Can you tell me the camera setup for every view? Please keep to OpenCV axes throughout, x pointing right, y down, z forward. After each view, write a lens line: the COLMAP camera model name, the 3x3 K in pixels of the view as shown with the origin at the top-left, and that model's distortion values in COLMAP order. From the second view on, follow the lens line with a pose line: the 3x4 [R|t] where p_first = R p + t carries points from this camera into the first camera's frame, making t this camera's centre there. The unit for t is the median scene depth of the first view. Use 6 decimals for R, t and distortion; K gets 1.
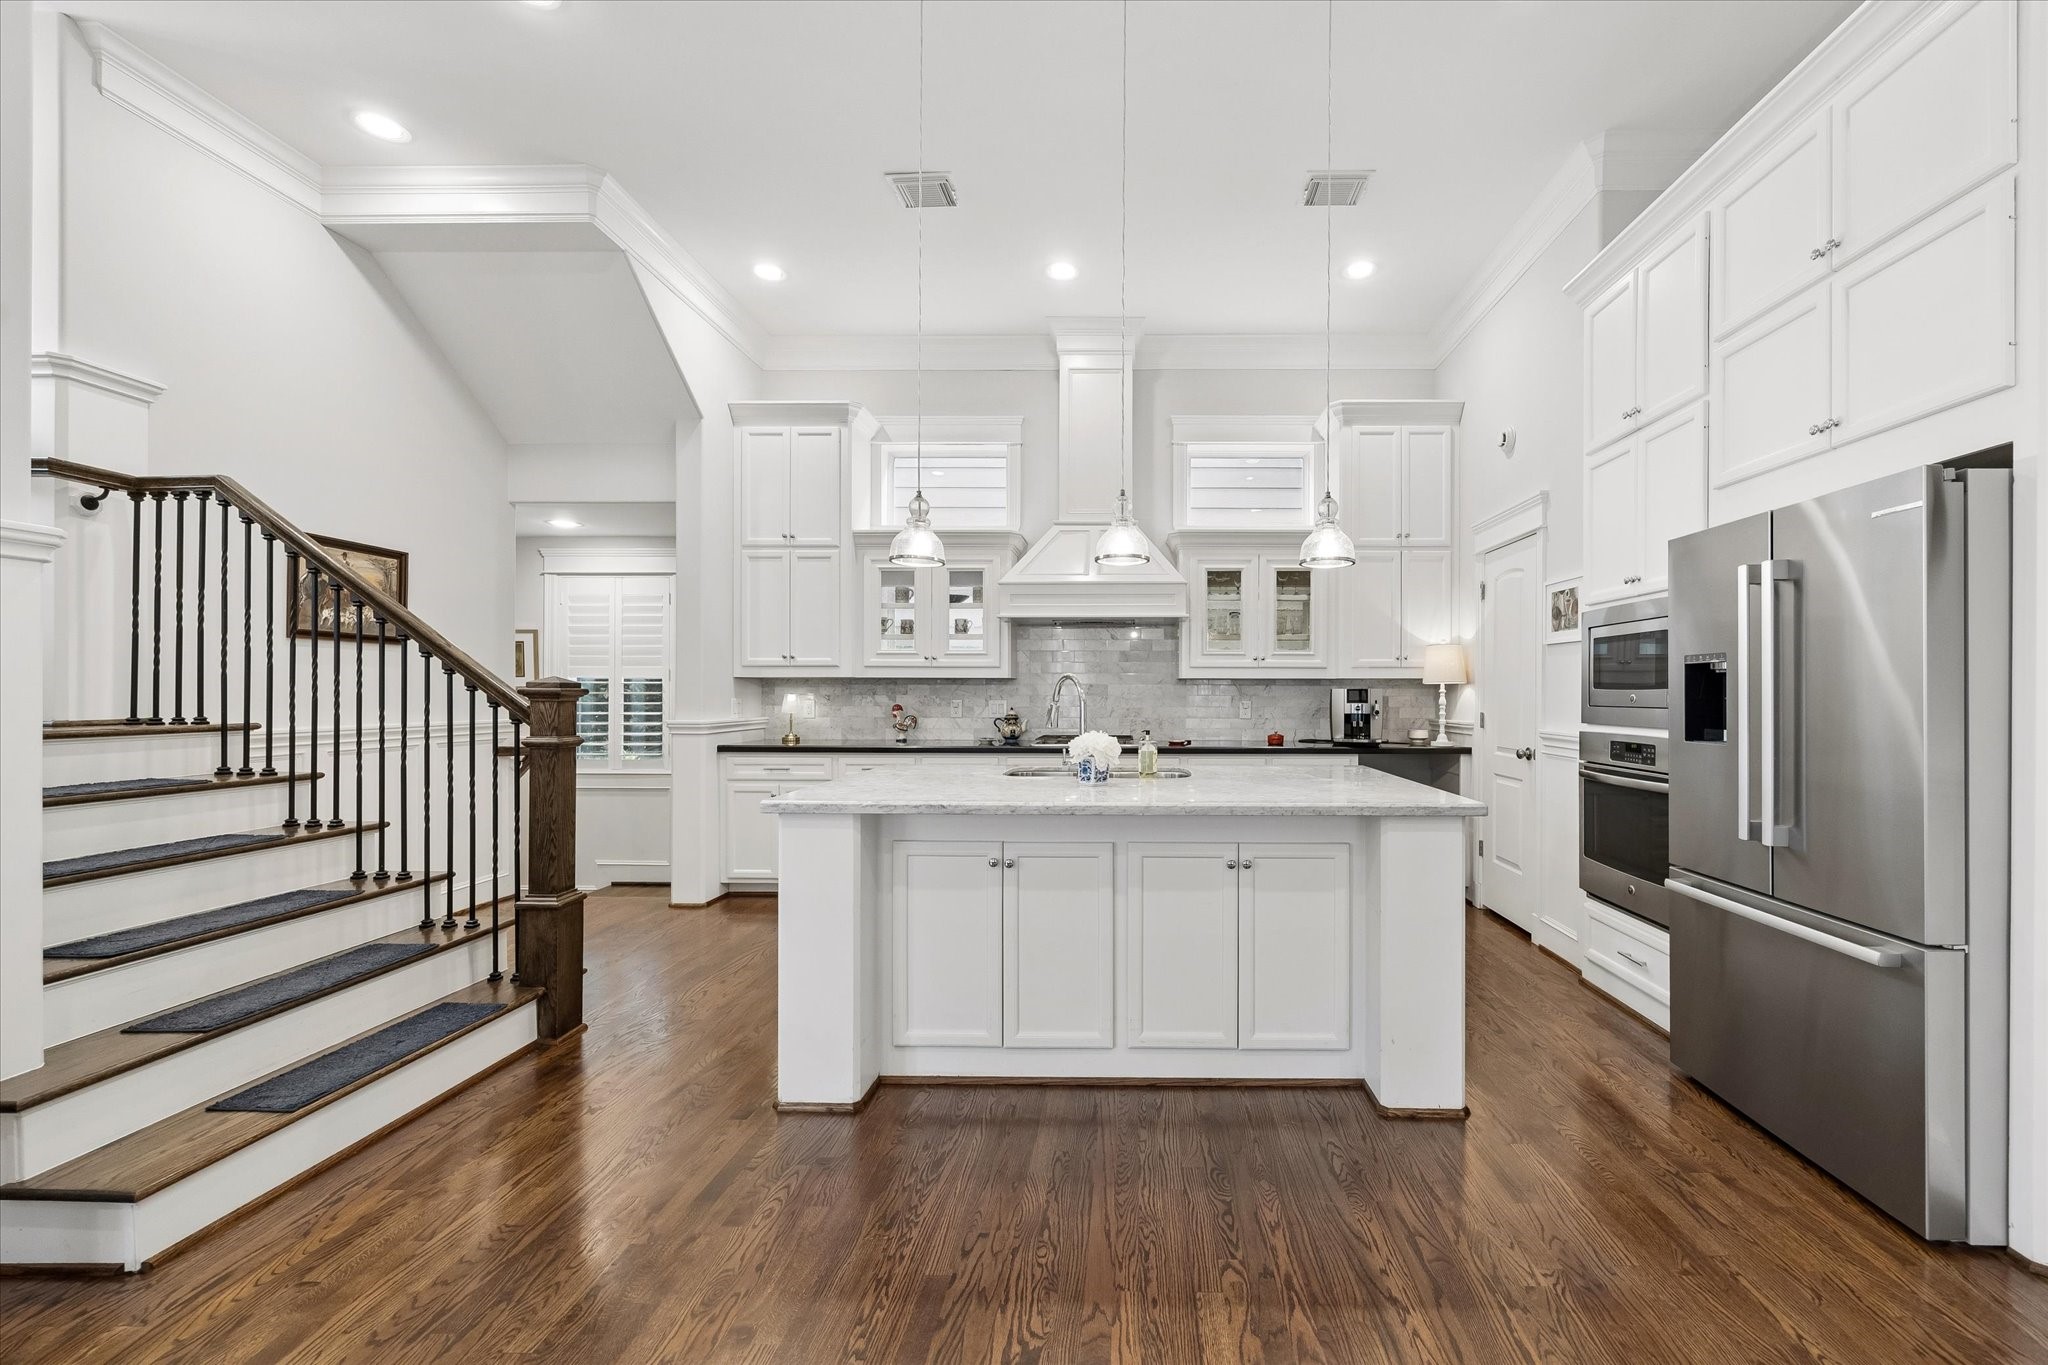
lens RADIAL K [[810.3, 0, 1115.3], [0, 810.3, 693.8], [0, 0, 1]] dist [-0.000723, 0.000757]
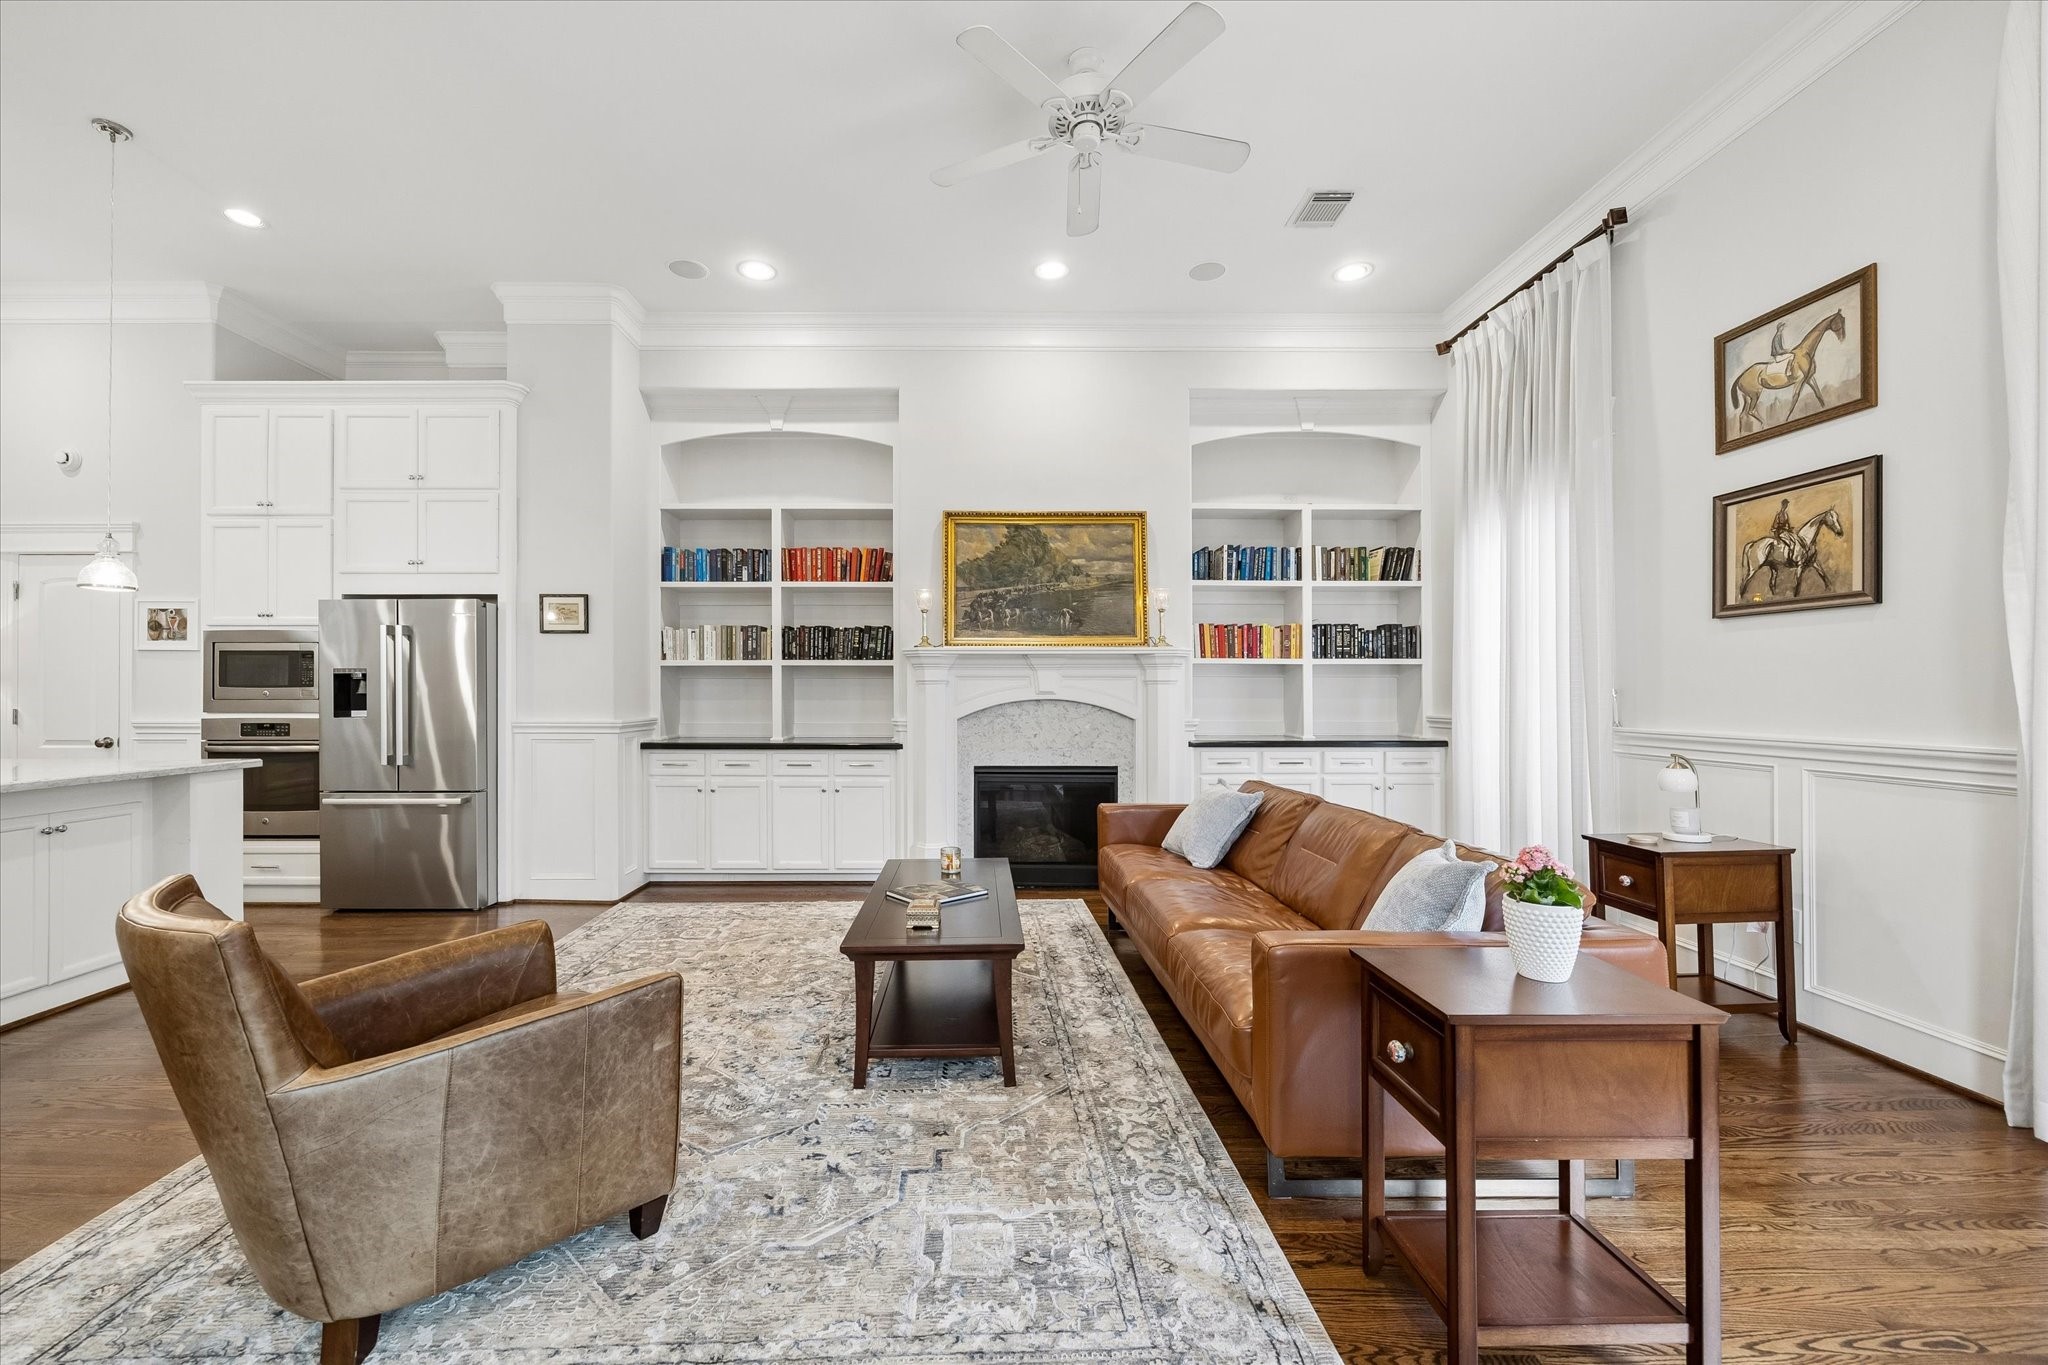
lens RADIAL K [[810.3, 0, 985.4], [0, 810.3, 687.5], [0, 0, 1]] dist [-0.000723, 0.000757]
pose [[-0.018103, 0.001474, 0.999835, -0.549152], [0.002468, 0.999996, -0.001429, -0.000123], [-0.999833, 0.002442, -0.018106, -0.190549]]
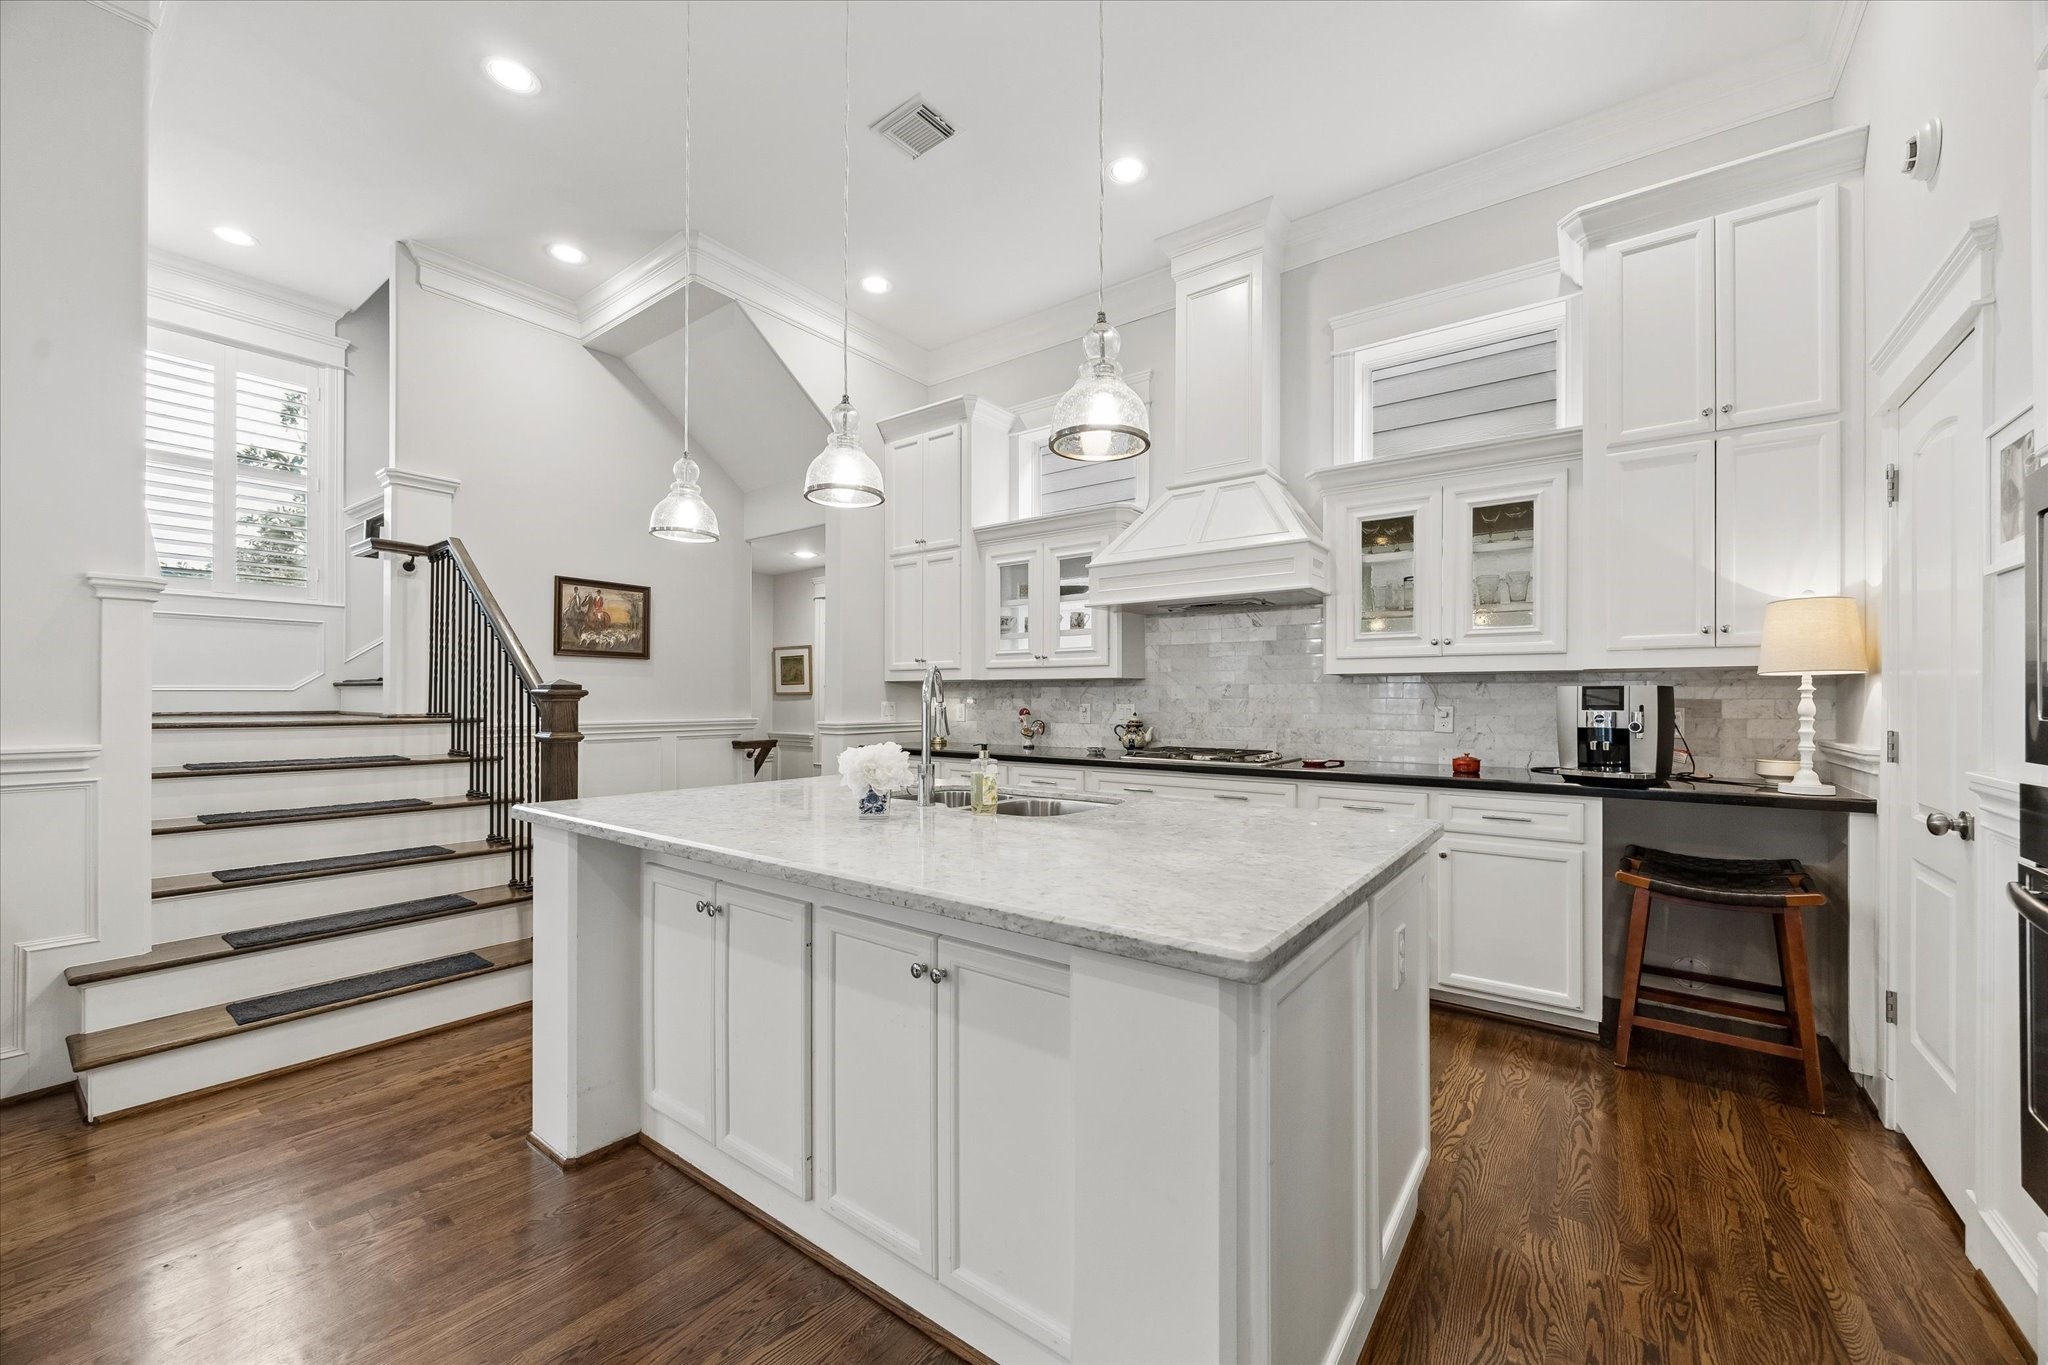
lens RADIAL K [[782.2, 0, 1033.1], [0, 782.2, 694.3], [0, 0, 1]] dist [0.001878, 0.000027]
pose [[0.816375, -0.004284, -0.577507, 0.278501], [-0.000512, 0.999967, -0.008142, 0.004478], [0.577522, 0.006942, 0.816345, 0.285942]]
